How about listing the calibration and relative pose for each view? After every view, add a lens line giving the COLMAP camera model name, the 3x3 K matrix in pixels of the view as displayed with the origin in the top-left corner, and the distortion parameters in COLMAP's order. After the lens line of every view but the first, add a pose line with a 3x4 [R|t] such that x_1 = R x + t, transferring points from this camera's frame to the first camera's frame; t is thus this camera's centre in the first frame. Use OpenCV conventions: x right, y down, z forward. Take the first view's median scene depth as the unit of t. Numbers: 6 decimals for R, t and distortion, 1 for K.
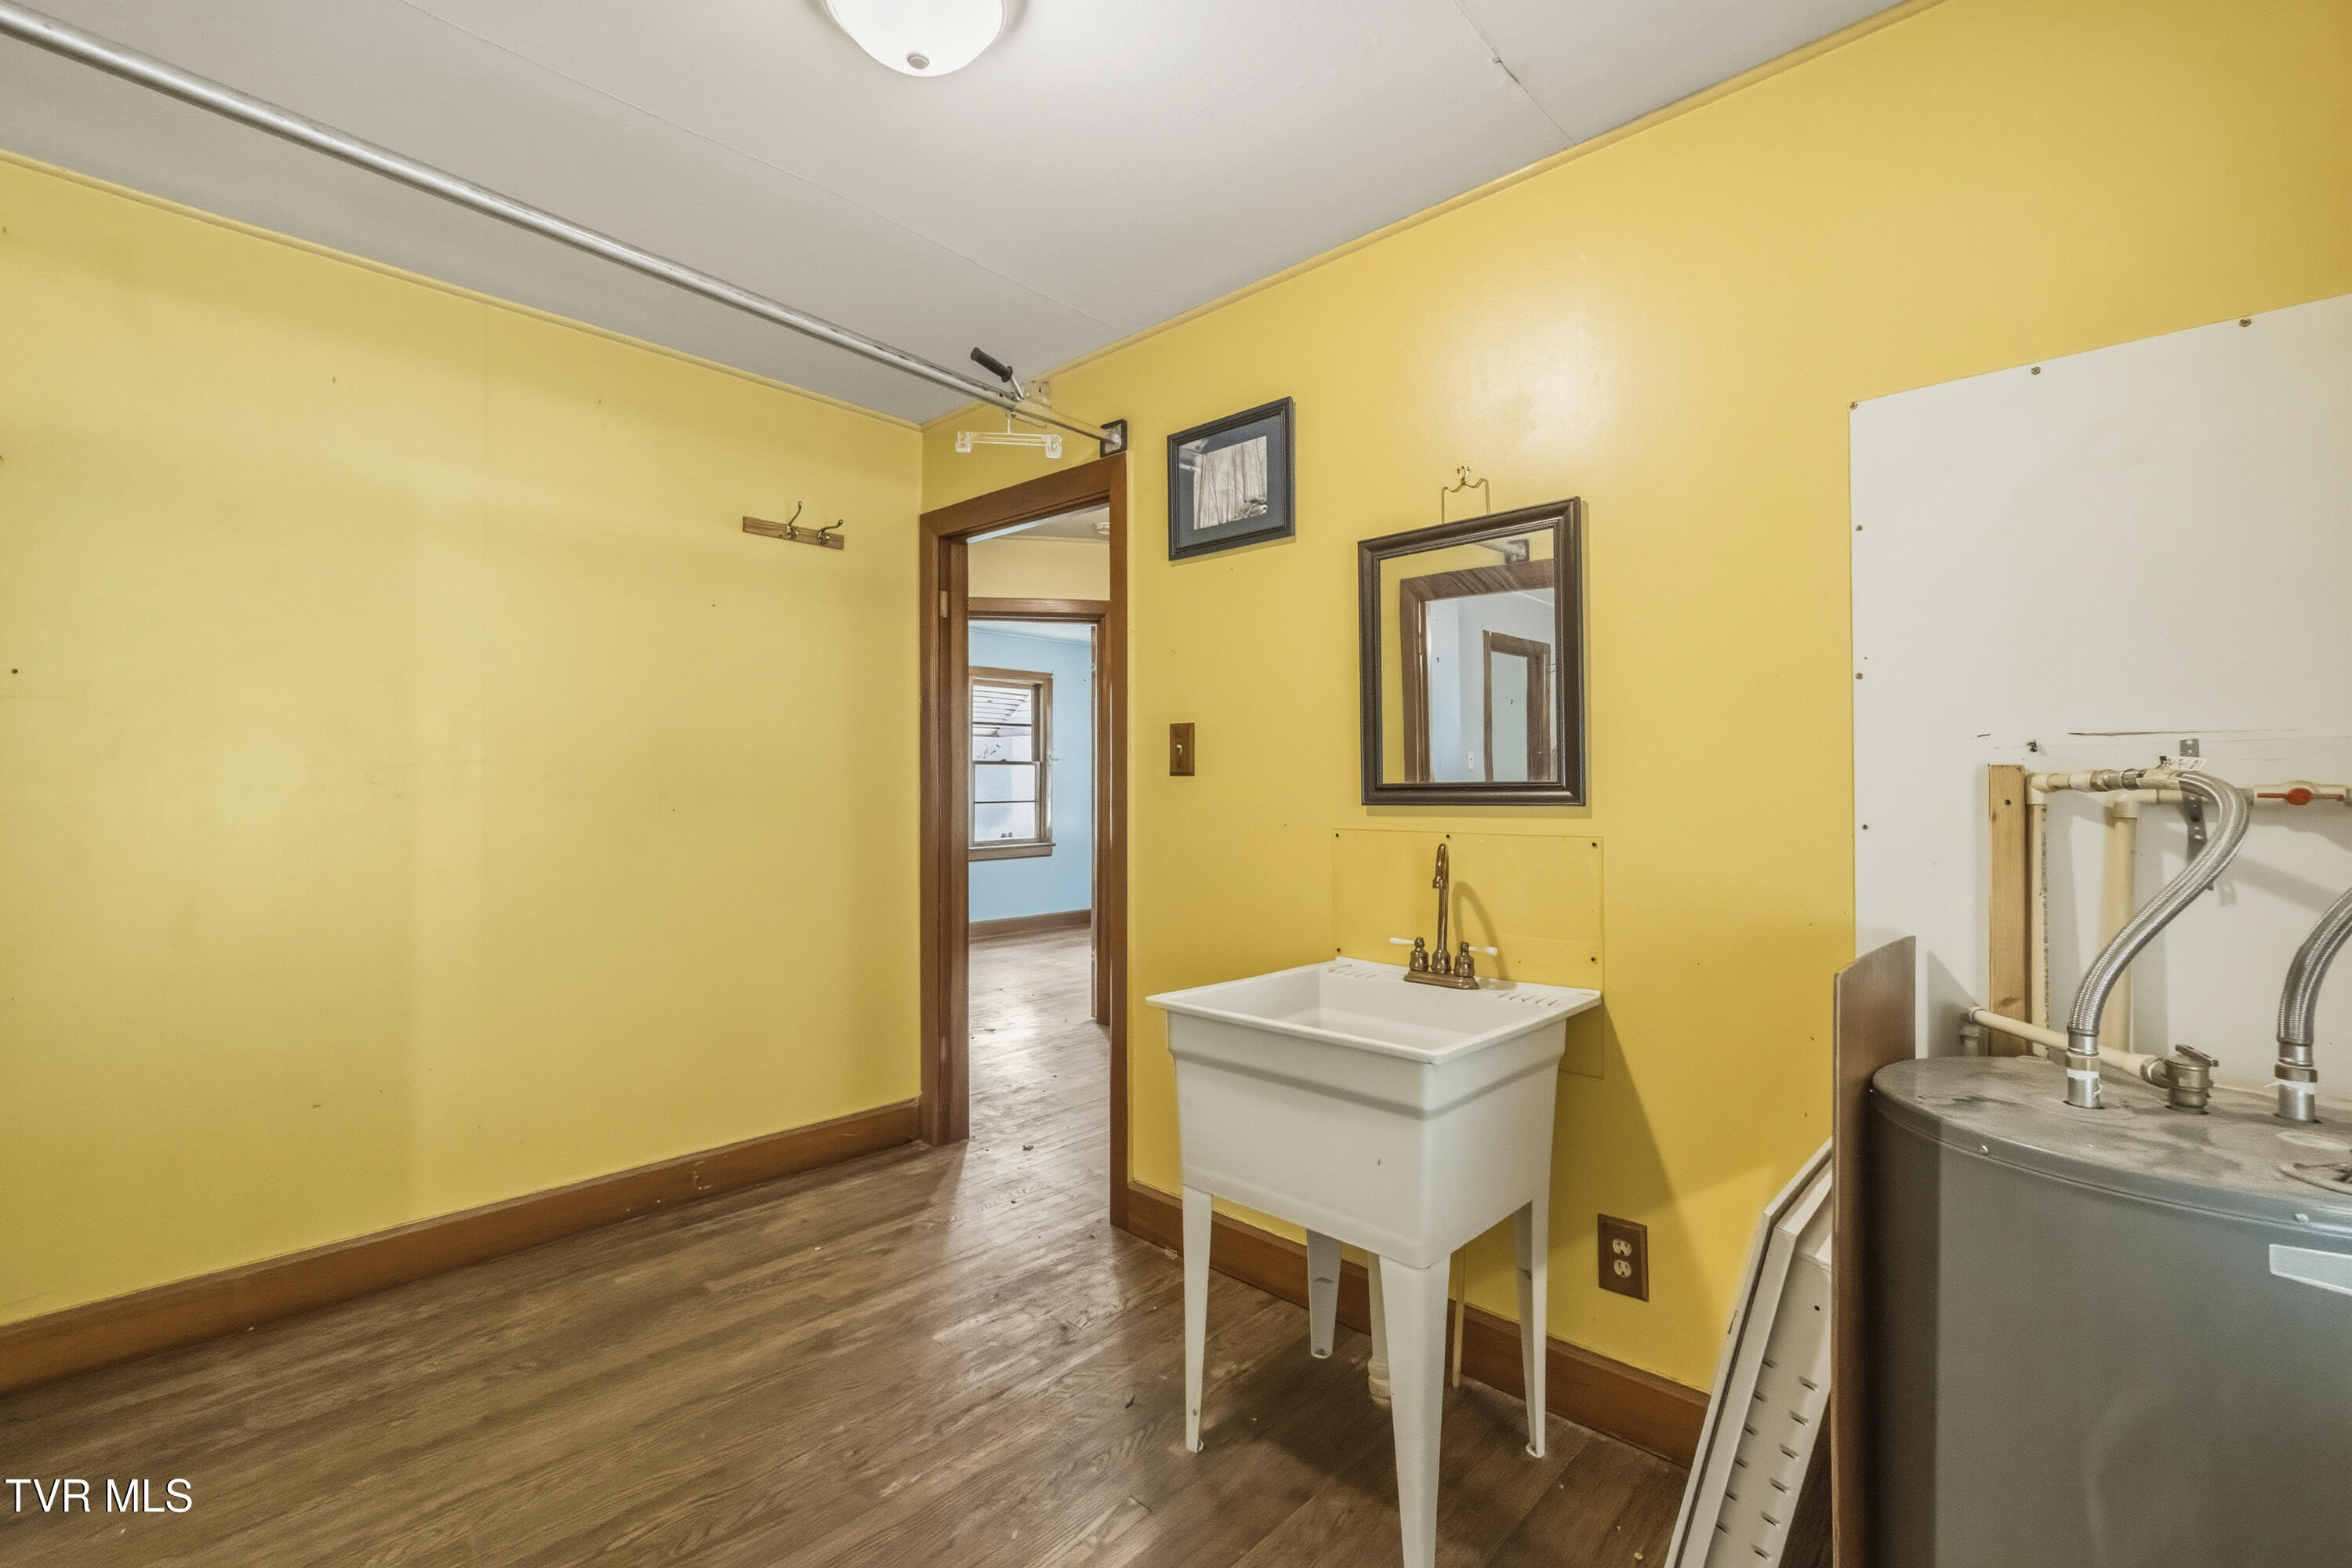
lens RADIAL K [[1027.9, 0, 1169.0], [0, 1027.9, 774.9], [0, 0, 1]] dist [0.004157, -0.000013]
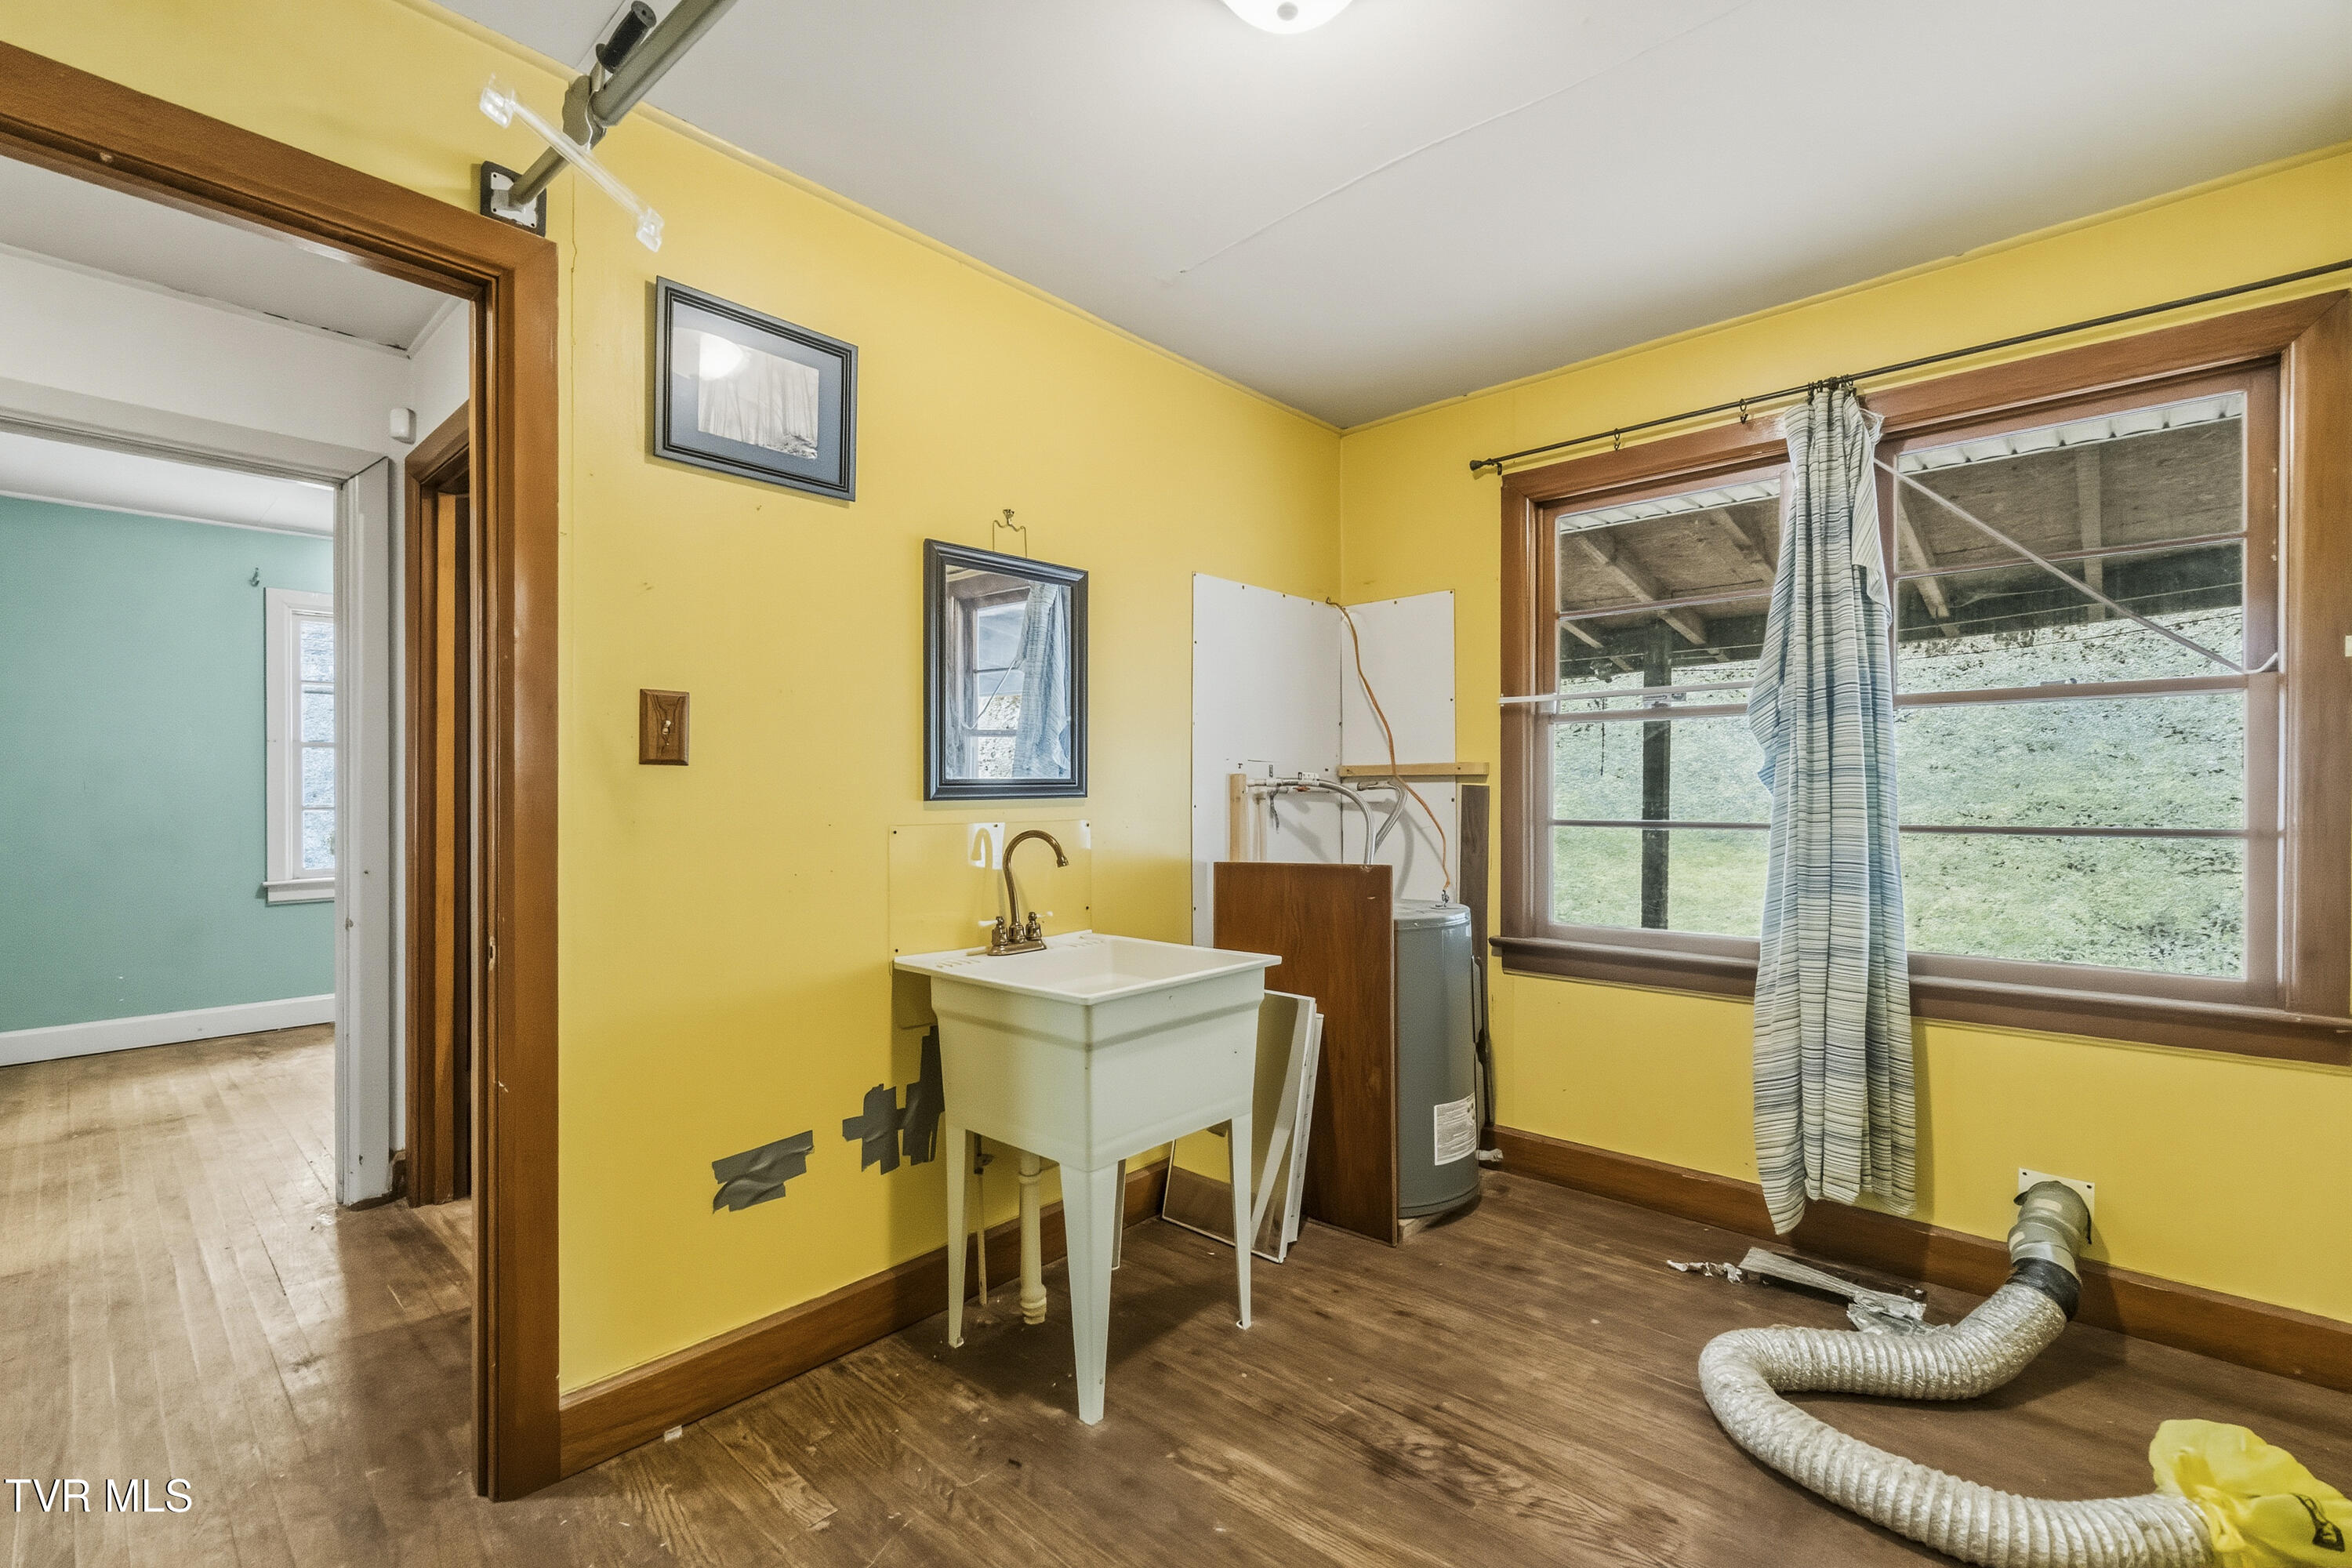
lens RADIAL K [[1027.9, 0, 1171.1], [0, 1027.9, 788.4], [0, 0, 1]] dist [0.004157, -0.000013]
pose [[-0.020310, 0.000666, 0.999794, -0.823612], [-0.012041, 0.999927, -0.000911, 0.015698], [-0.999721, -0.012057, -0.020301, 0.776480]]
